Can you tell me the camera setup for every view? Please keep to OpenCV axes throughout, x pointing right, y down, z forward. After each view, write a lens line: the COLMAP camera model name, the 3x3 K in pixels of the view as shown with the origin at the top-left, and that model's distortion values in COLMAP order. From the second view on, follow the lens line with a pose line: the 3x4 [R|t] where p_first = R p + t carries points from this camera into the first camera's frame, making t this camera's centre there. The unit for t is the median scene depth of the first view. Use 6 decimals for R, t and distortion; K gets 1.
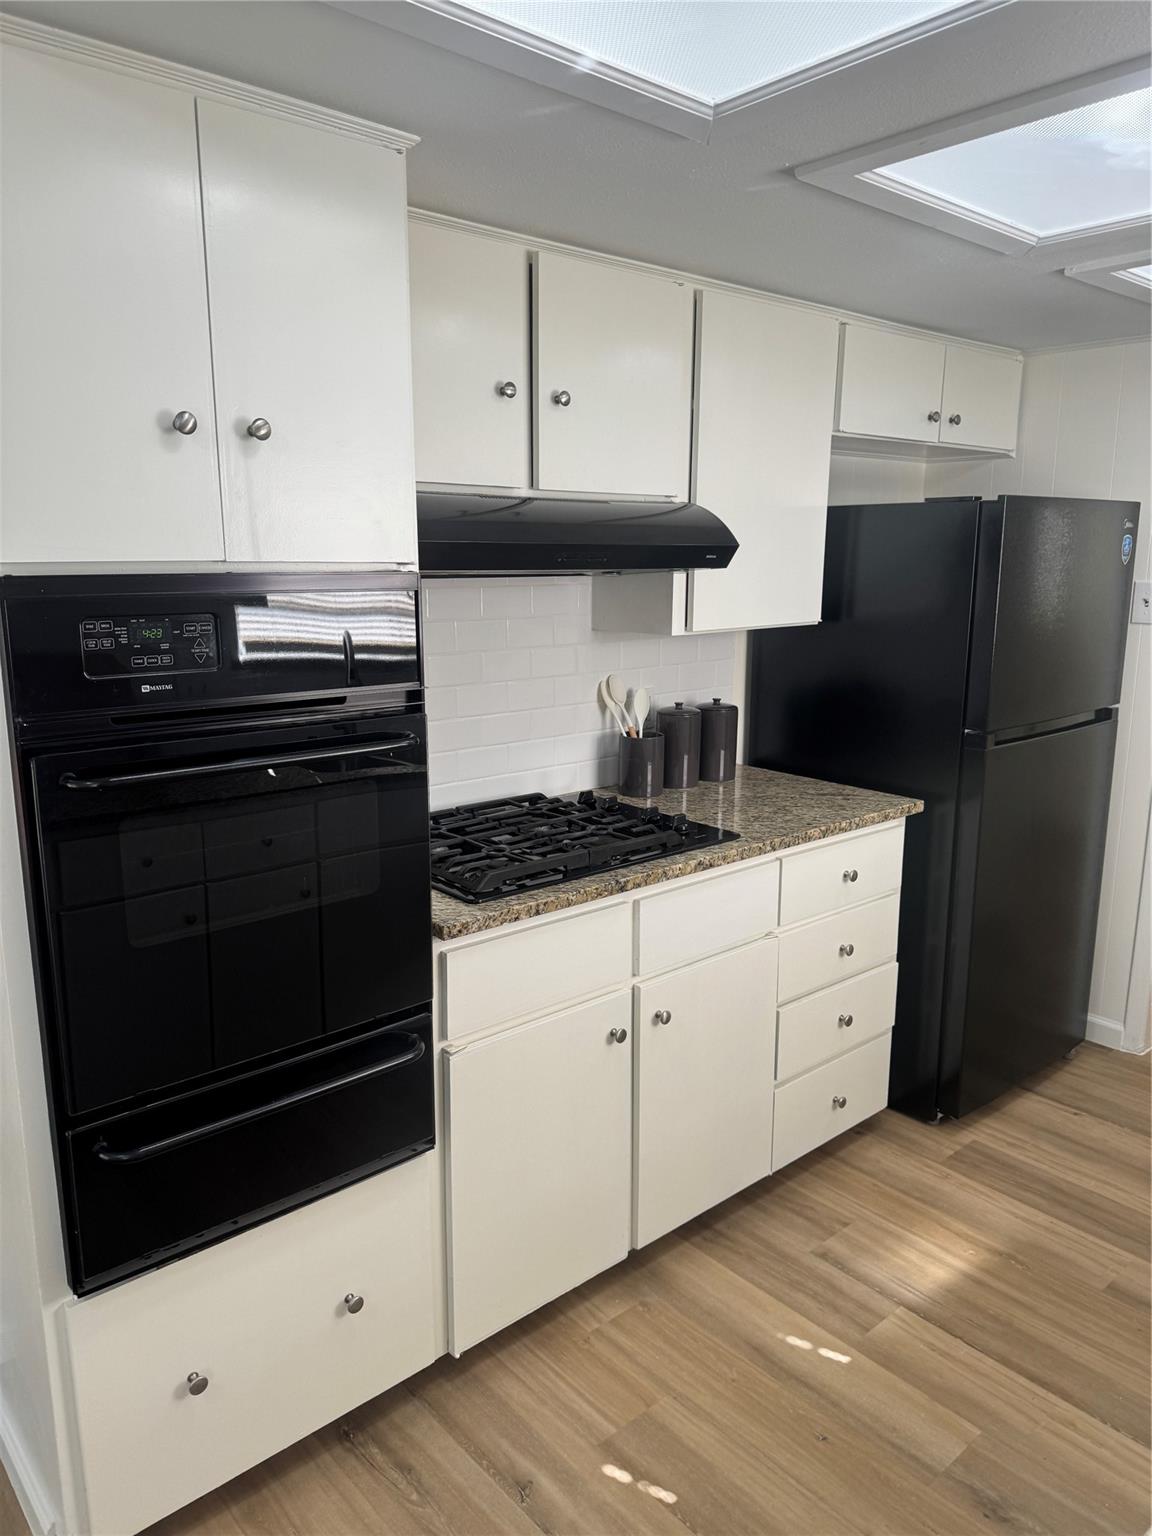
lens RADIAL K [[1083.7, 0, 572.6], [0, 1083.7, 771.2], [0, 0, 1]] dist [0.022519, -0.029622]
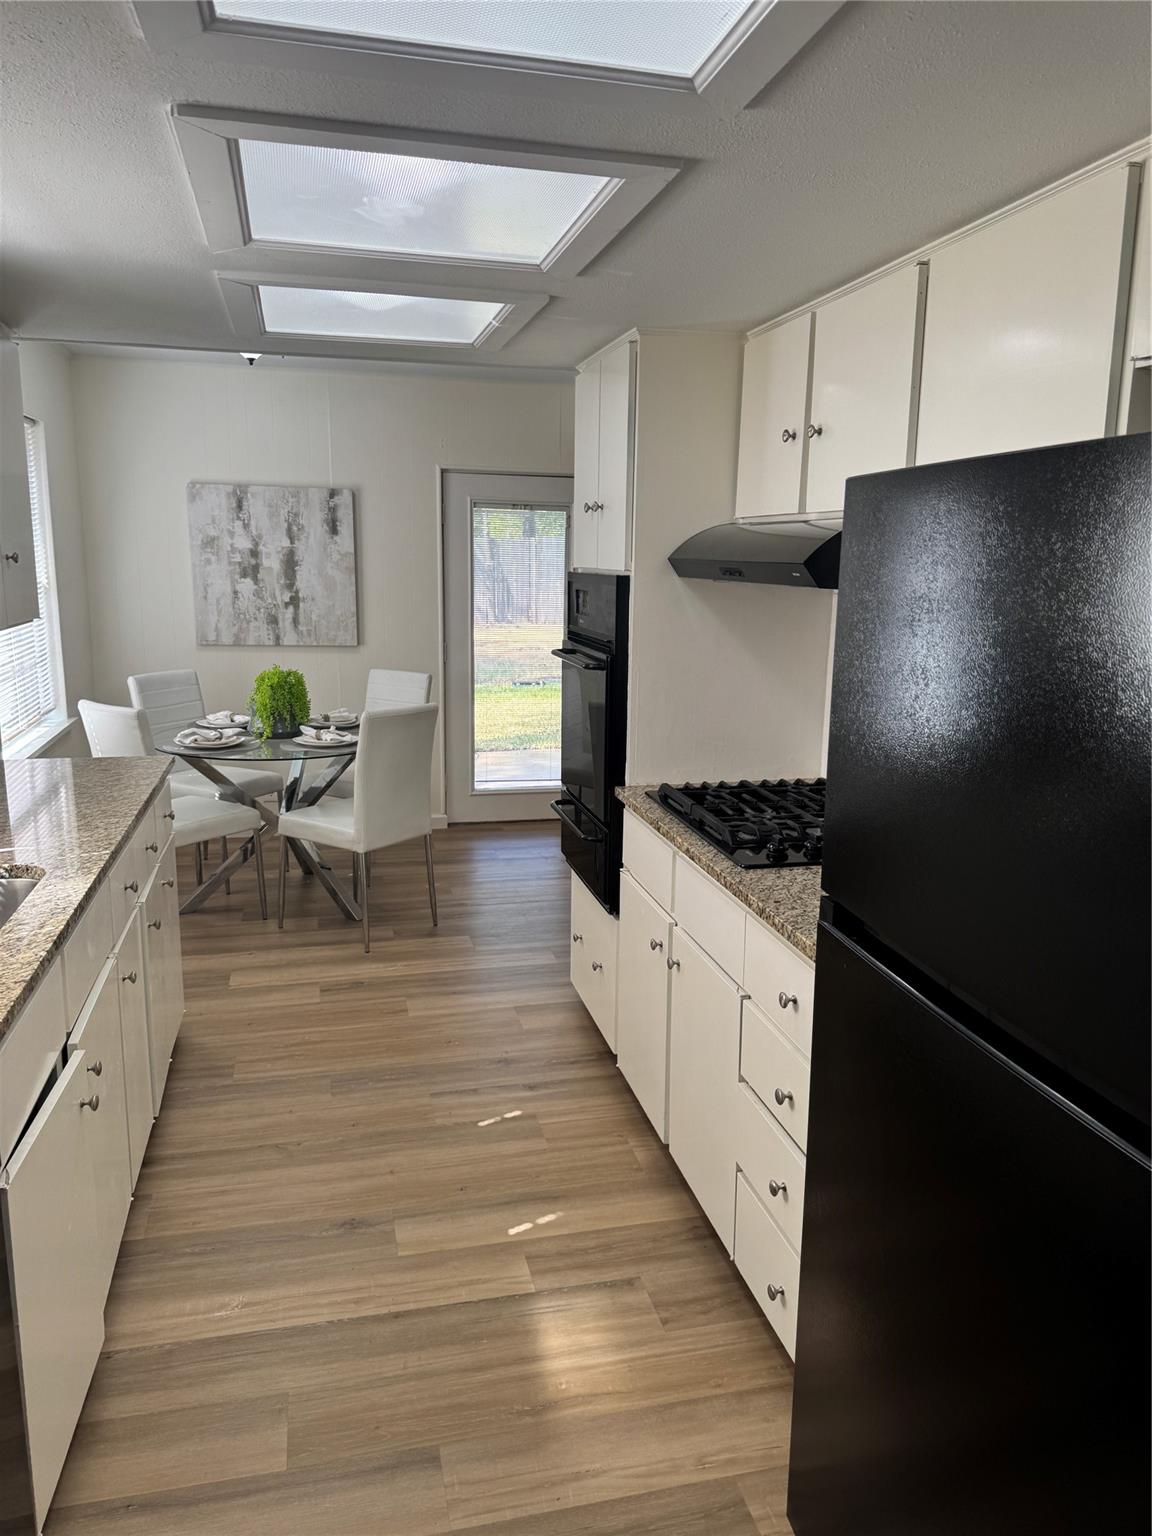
lens RADIAL K [[1083.7, 0, 573.5], [0, 1083.7, 765.9], [0, 0, 1]] dist [0.022519, -0.029622]
pose [[-0.462664, 0.175208, -0.869048, 1.141558], [-0.183055, 0.940271, 0.287023, -0.297357], [0.867429, 0.291879, -0.402957, 1.350291]]
